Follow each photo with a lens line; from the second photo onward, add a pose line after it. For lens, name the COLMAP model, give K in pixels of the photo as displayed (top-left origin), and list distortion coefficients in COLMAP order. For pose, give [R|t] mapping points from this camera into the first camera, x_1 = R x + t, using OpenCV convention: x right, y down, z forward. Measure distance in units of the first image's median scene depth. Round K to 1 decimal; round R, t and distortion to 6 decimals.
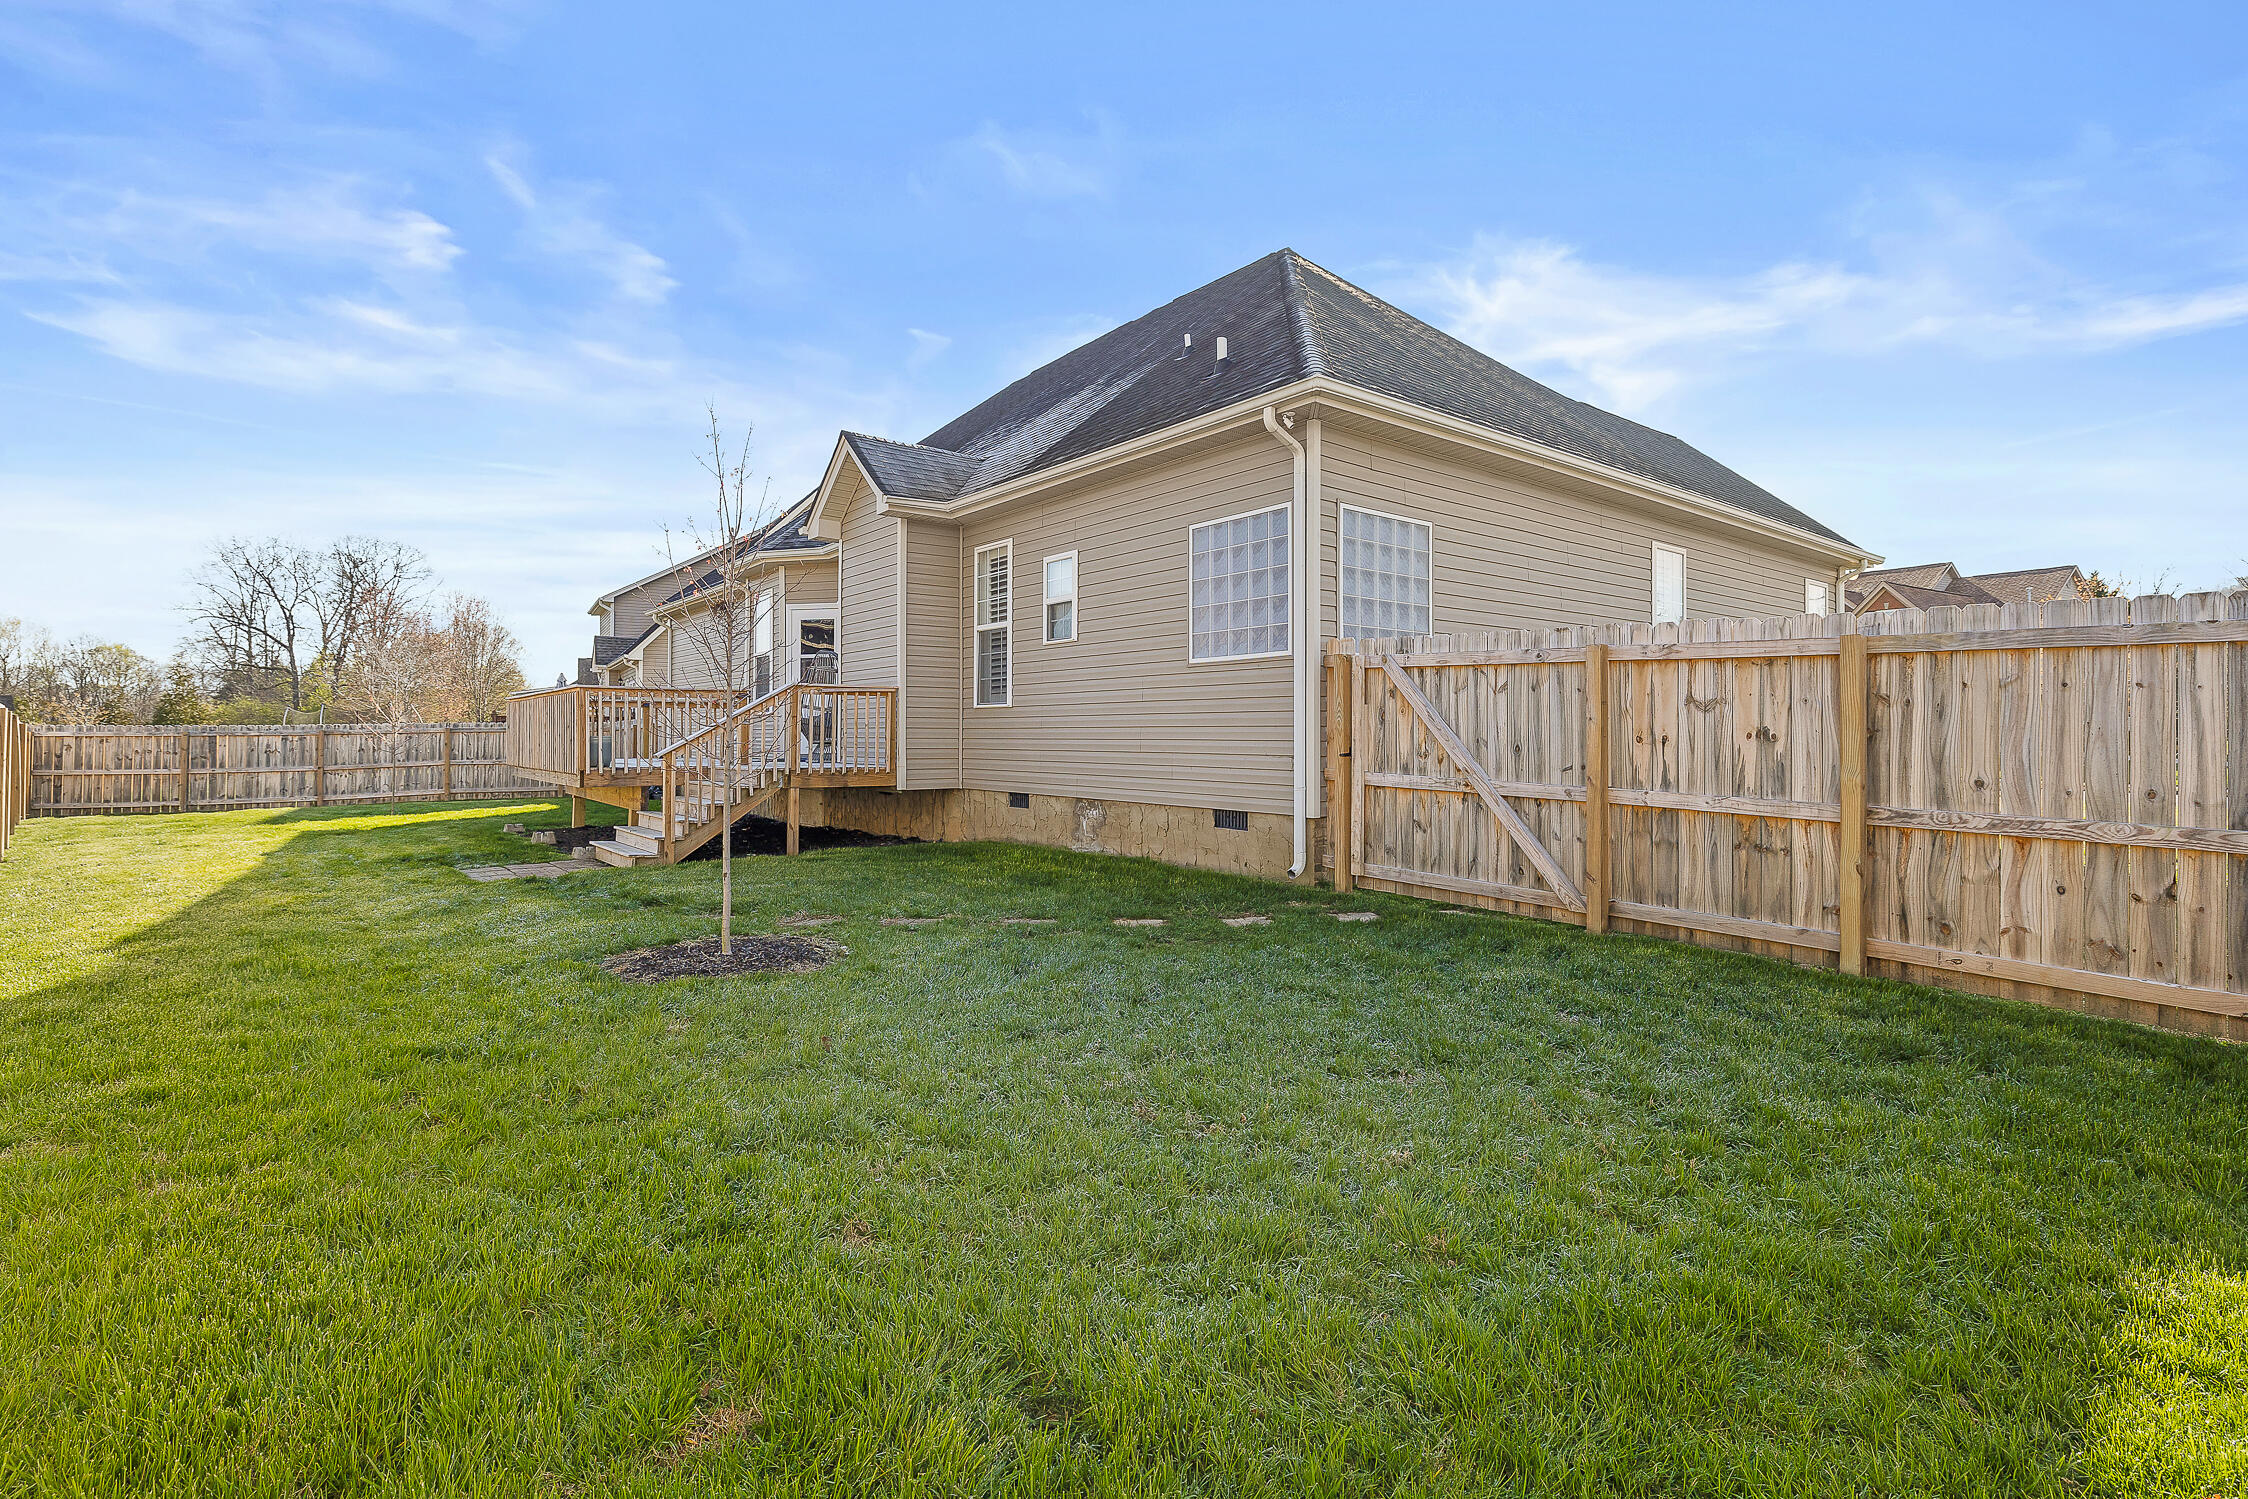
lens RADIAL K [[1065.5, 0, 1124.0], [0, 1065.5, 749.5], [0, 0, 1]] dist [-0.002377, -0.000476]
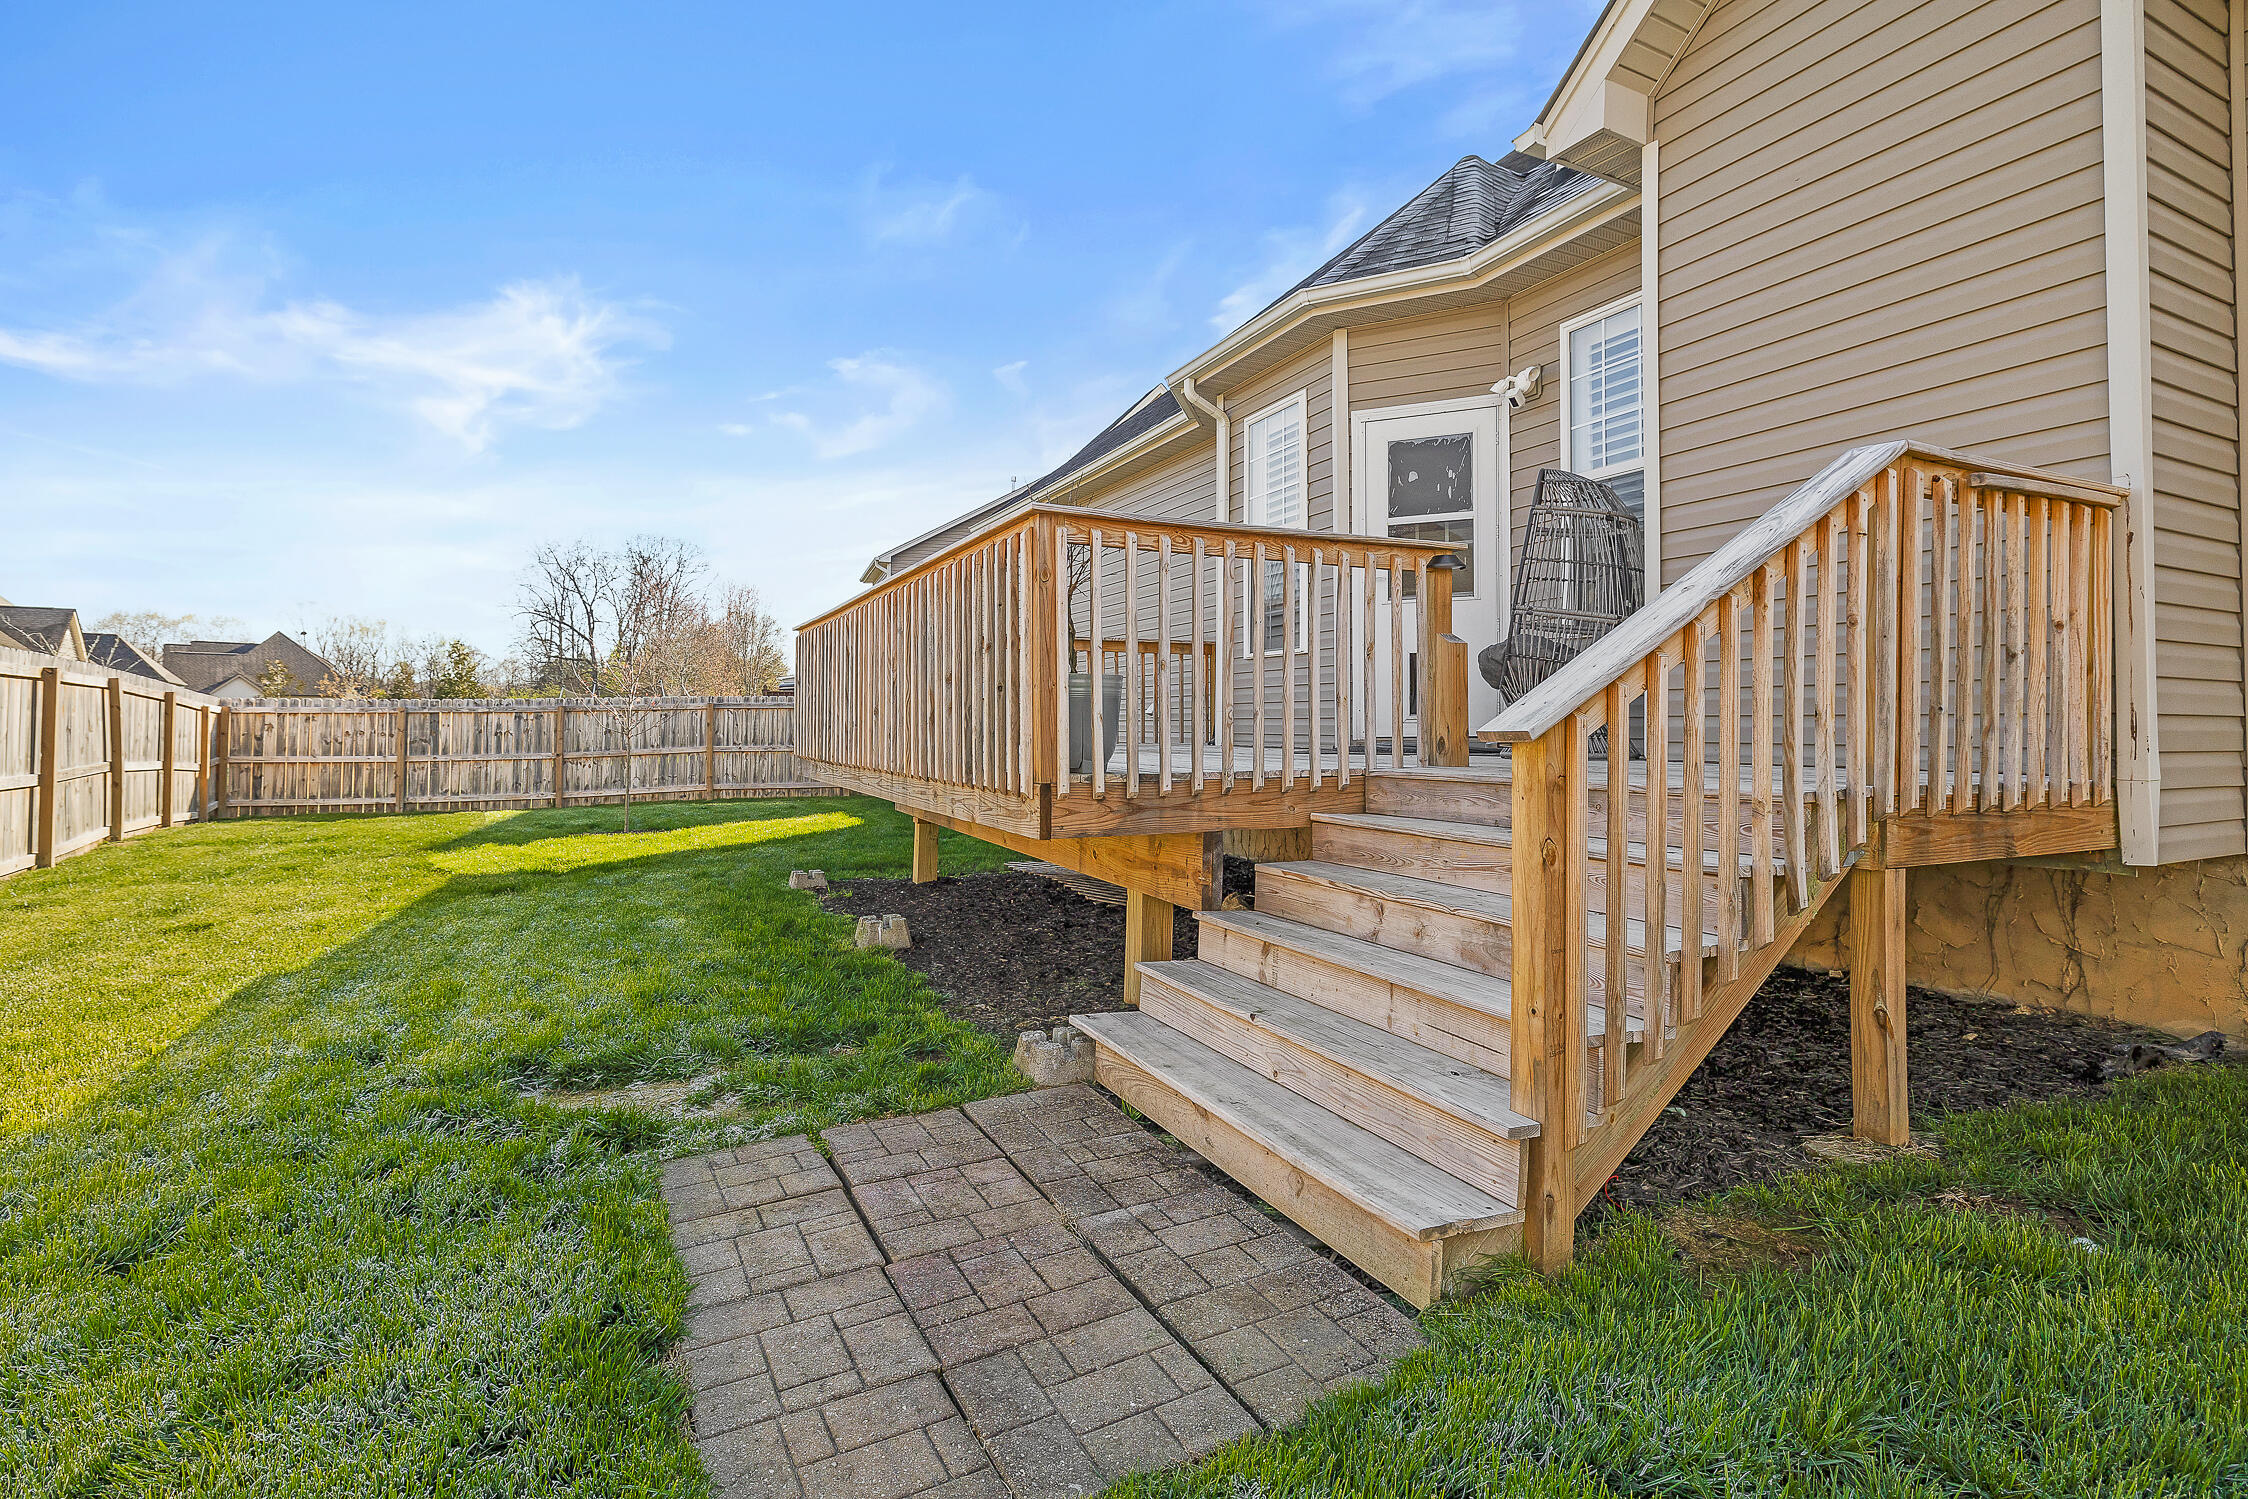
lens RADIAL K [[1055.5, 0, 1124.0], [0, 1055.5, 749.5], [0, 0, 1]] dist [-0.022074, -0.000121]
pose [[0.979460, 0.005706, -0.201560, -0.210125], [-0.003414, 0.999926, 0.011717, 0.003050], [0.201612, -0.010788, 0.979406, 0.349386]]
